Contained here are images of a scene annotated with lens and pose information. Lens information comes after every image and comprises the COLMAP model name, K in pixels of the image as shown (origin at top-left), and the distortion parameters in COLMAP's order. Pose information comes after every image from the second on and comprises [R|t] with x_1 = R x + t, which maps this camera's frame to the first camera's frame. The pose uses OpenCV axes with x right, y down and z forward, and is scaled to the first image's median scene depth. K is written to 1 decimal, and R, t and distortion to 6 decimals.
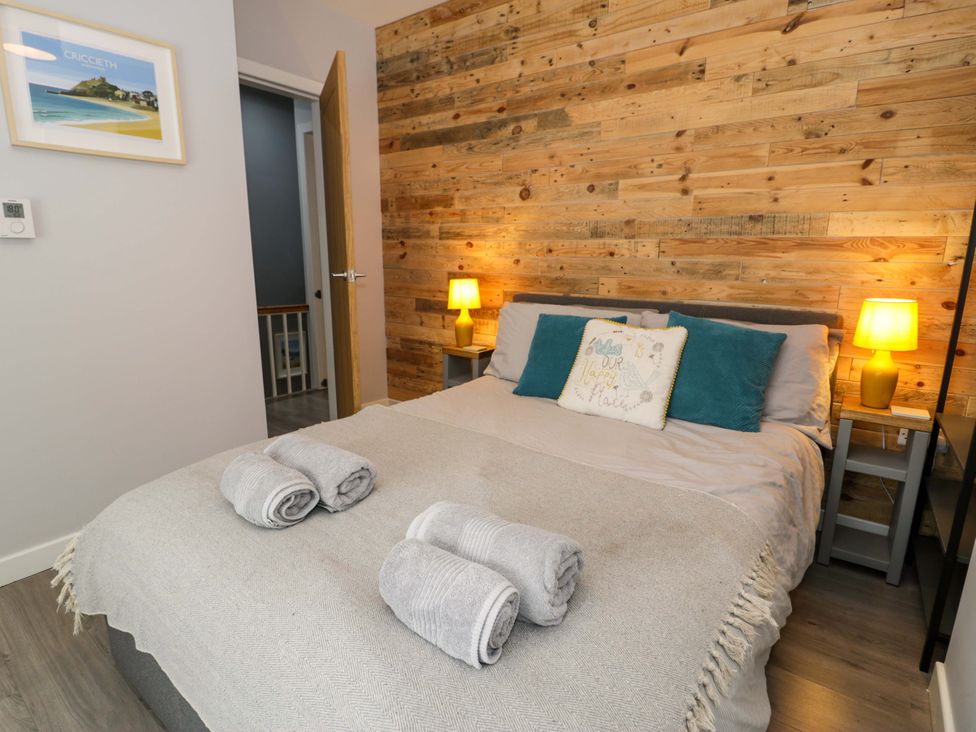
lens RADIAL K [[506.5, 0, 488.6], [0, 506.5, 367.4], [0, 0, 1]] dist [0.000338, -0.013705]
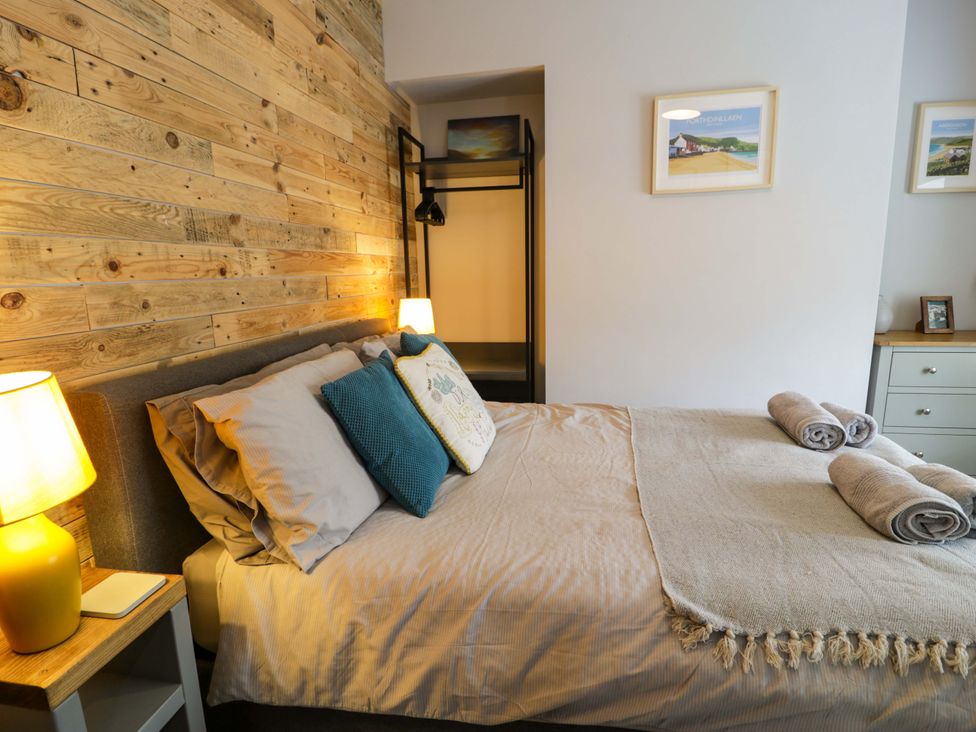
lens RADIAL K [[506.5, 0, 487.1], [0, 506.5, 365.1], [0, 0, 1]] dist [0.000338, -0.013705]
pose [[-0.448801, -0.168218, 0.877656, -0.408288], [0.204121, 0.936861, 0.283946, -0.229753], [-0.870007, 0.306583, -0.386128, 1.009561]]
